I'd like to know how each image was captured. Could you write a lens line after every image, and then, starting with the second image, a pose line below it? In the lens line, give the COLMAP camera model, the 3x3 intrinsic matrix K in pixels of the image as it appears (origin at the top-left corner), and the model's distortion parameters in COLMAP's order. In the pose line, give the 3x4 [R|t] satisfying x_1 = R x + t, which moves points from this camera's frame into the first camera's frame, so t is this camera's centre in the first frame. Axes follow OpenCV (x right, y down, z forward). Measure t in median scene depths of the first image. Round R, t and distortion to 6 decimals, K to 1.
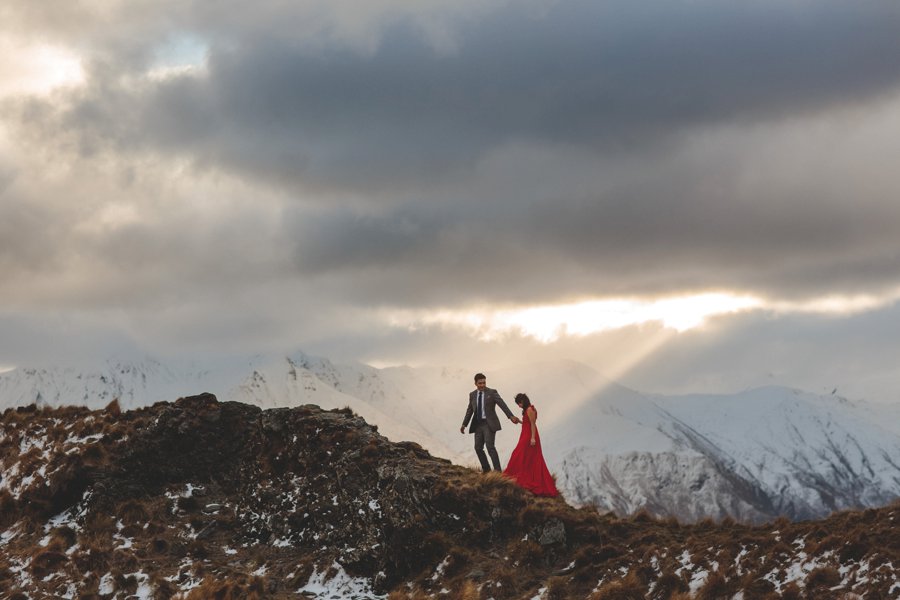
lens RADIAL K [[2093.2, 0, 447.7], [0, 2093.2, 299.6], [0, 0, 1]] dist [-0.094720, 0.000000]
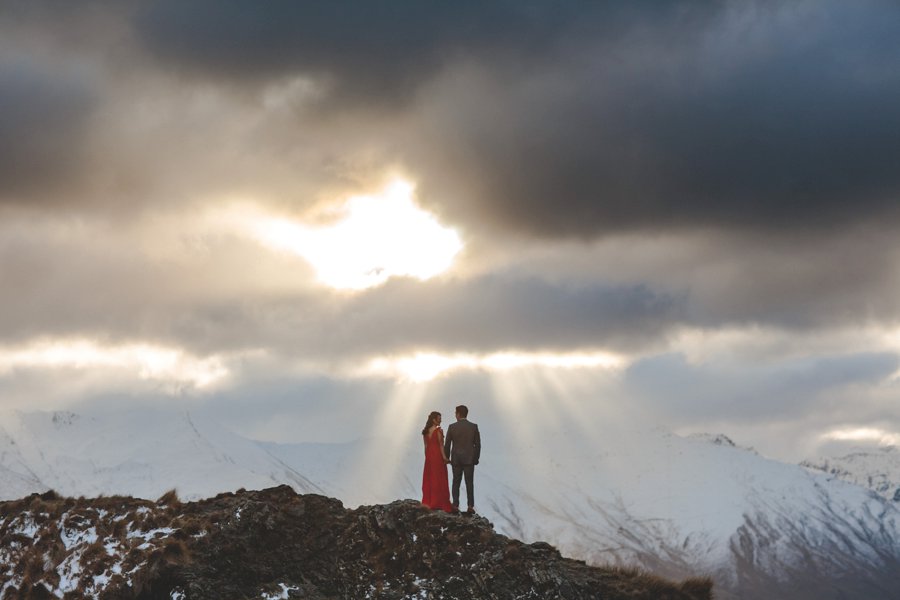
lens RADIAL K [[2093.2, 0, 449.2], [0, 2093.2, 291.4], [0, 0, 1]] dist [-0.094720, 0.000000]
pose [[0.982272, 0.023551, 0.185974, -0.233708], [-0.018594, 0.999425, -0.028354, -0.018251], [-0.186535, 0.024393, 0.982145, 0.063340]]
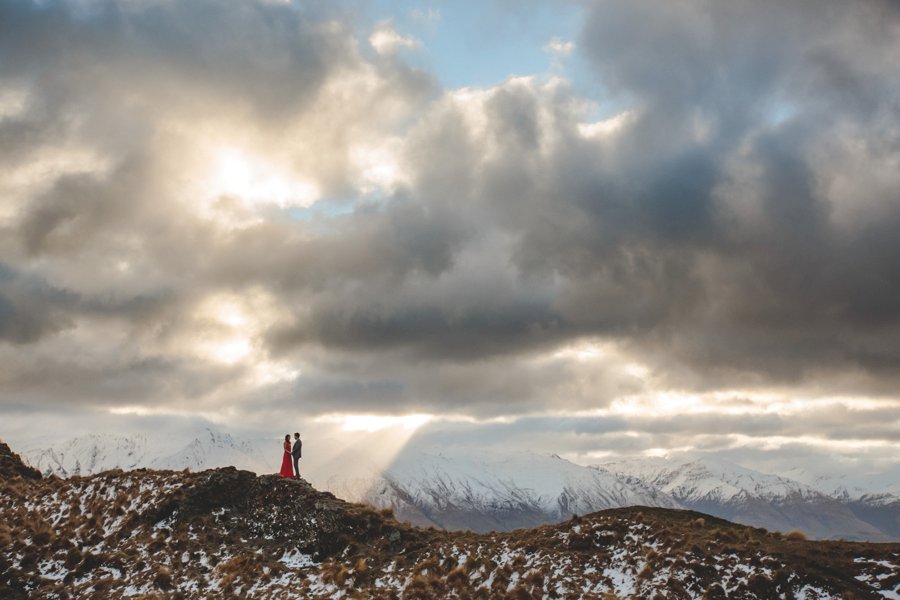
lens RADIAL K [[847.0, 0, 449.7], [0, 847.0, 295.6], [0, 0, 1]] dist [0.043824, 0.000000]
pose [[0.980595, 0.064121, 0.185264, -0.071015], [-0.038003, 0.989247, -0.141234, -0.017512], [-0.192328, 0.131452, 0.972487, 0.038306]]
